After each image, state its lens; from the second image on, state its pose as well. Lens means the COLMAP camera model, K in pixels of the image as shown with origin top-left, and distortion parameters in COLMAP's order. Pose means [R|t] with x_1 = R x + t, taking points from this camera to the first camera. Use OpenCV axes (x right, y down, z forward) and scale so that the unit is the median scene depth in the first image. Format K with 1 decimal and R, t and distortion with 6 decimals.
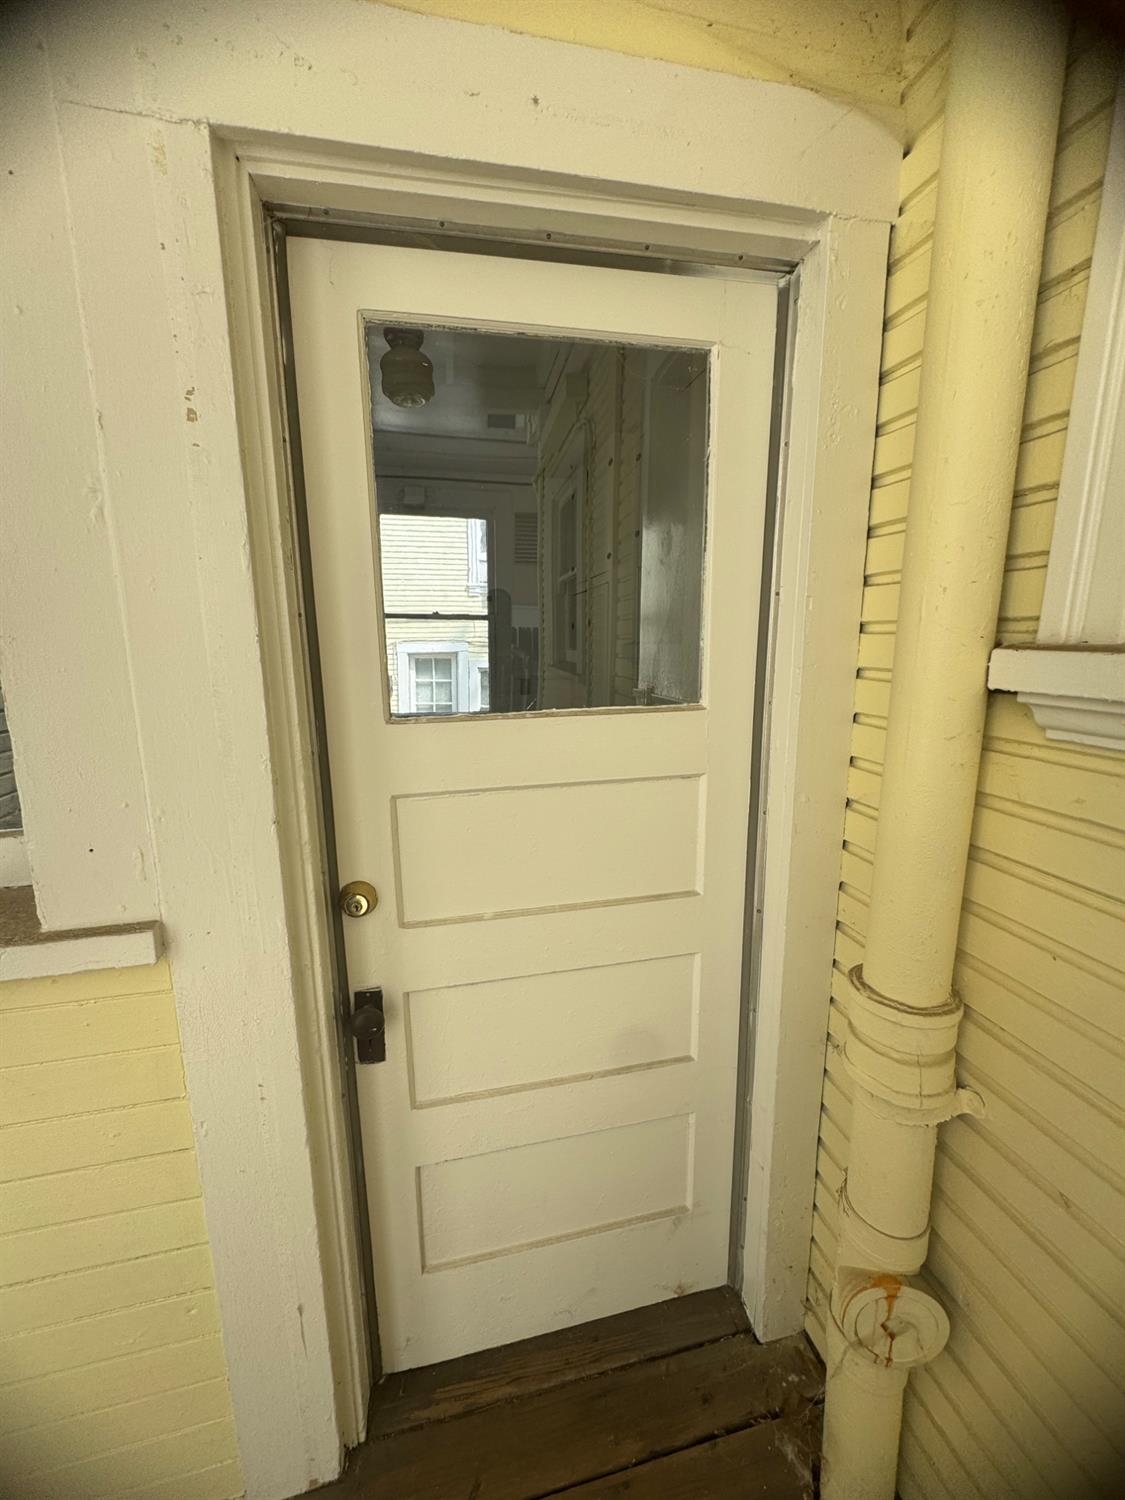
lens RADIAL K [[596.1, 0, 562.3], [0, 596.1, 749.4], [0, 0, 1]] dist [-0.002107, 0.000363]
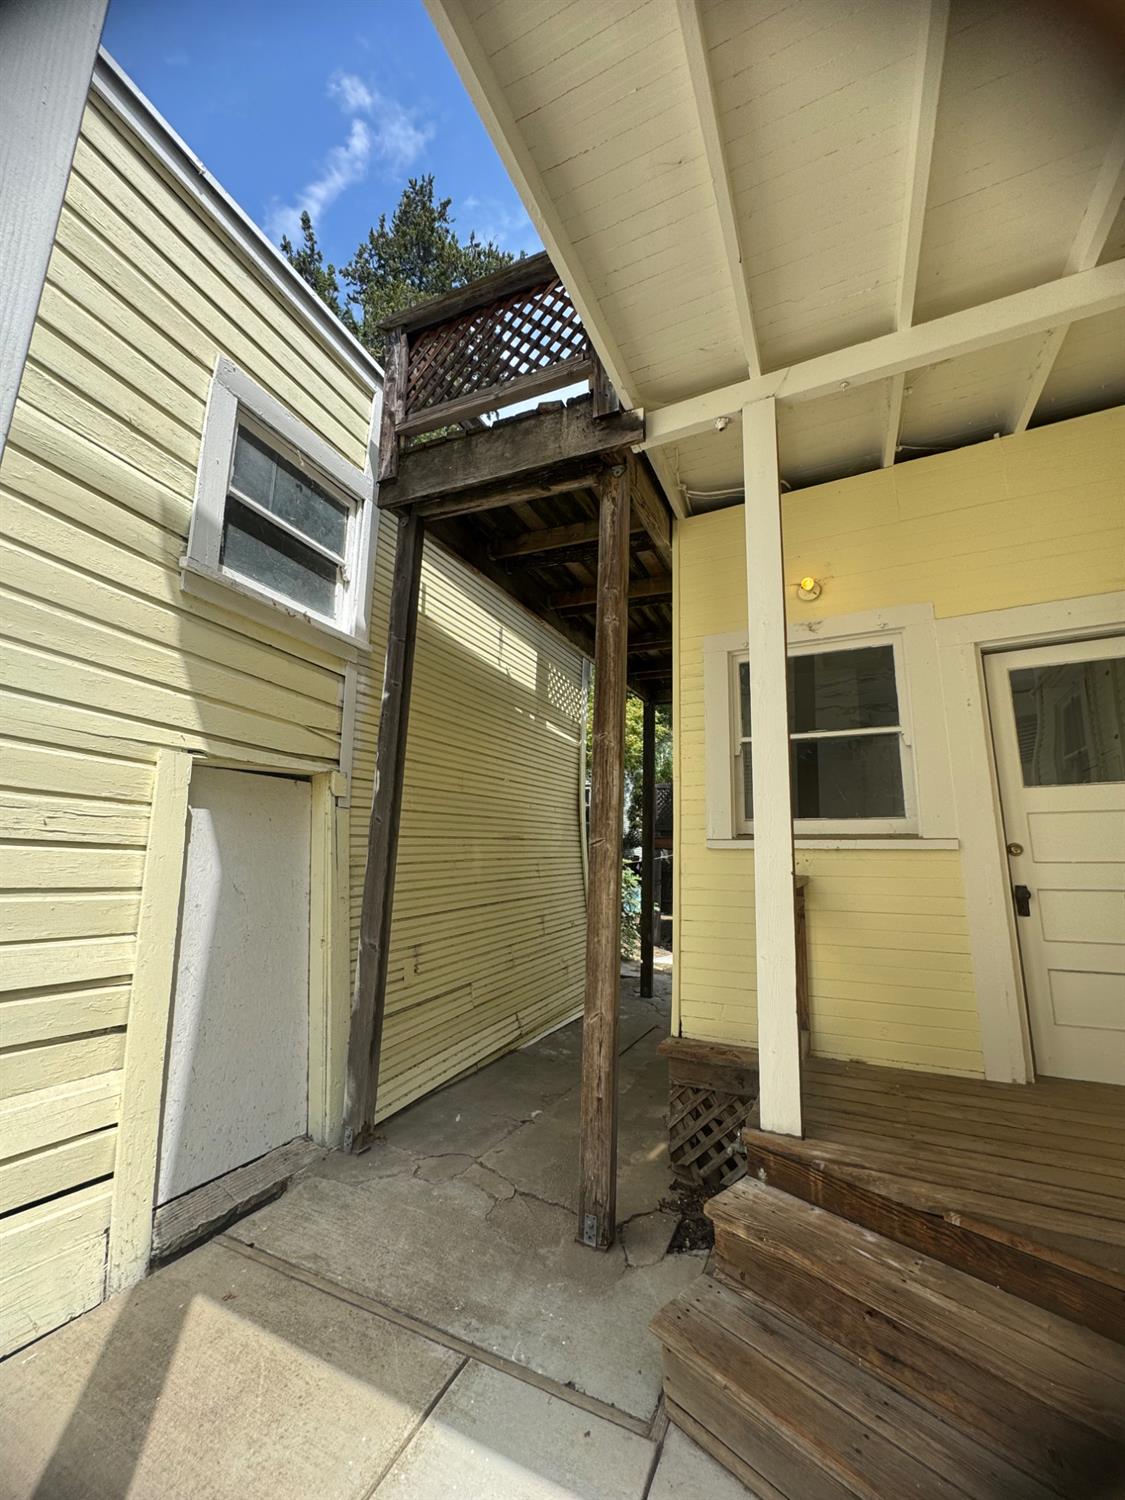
lens RADIAL K [[596.1, 0, 562.3], [0, 596.1, 749.4], [0, 0, 1]] dist [-0.002107, 0.000363]
pose [[0.775708, -0.098614, -0.623340, -0.188062], [-0.128590, 0.942297, -0.309096, 0.905719], [0.617853, 0.319924, 0.718266, -2.390394]]
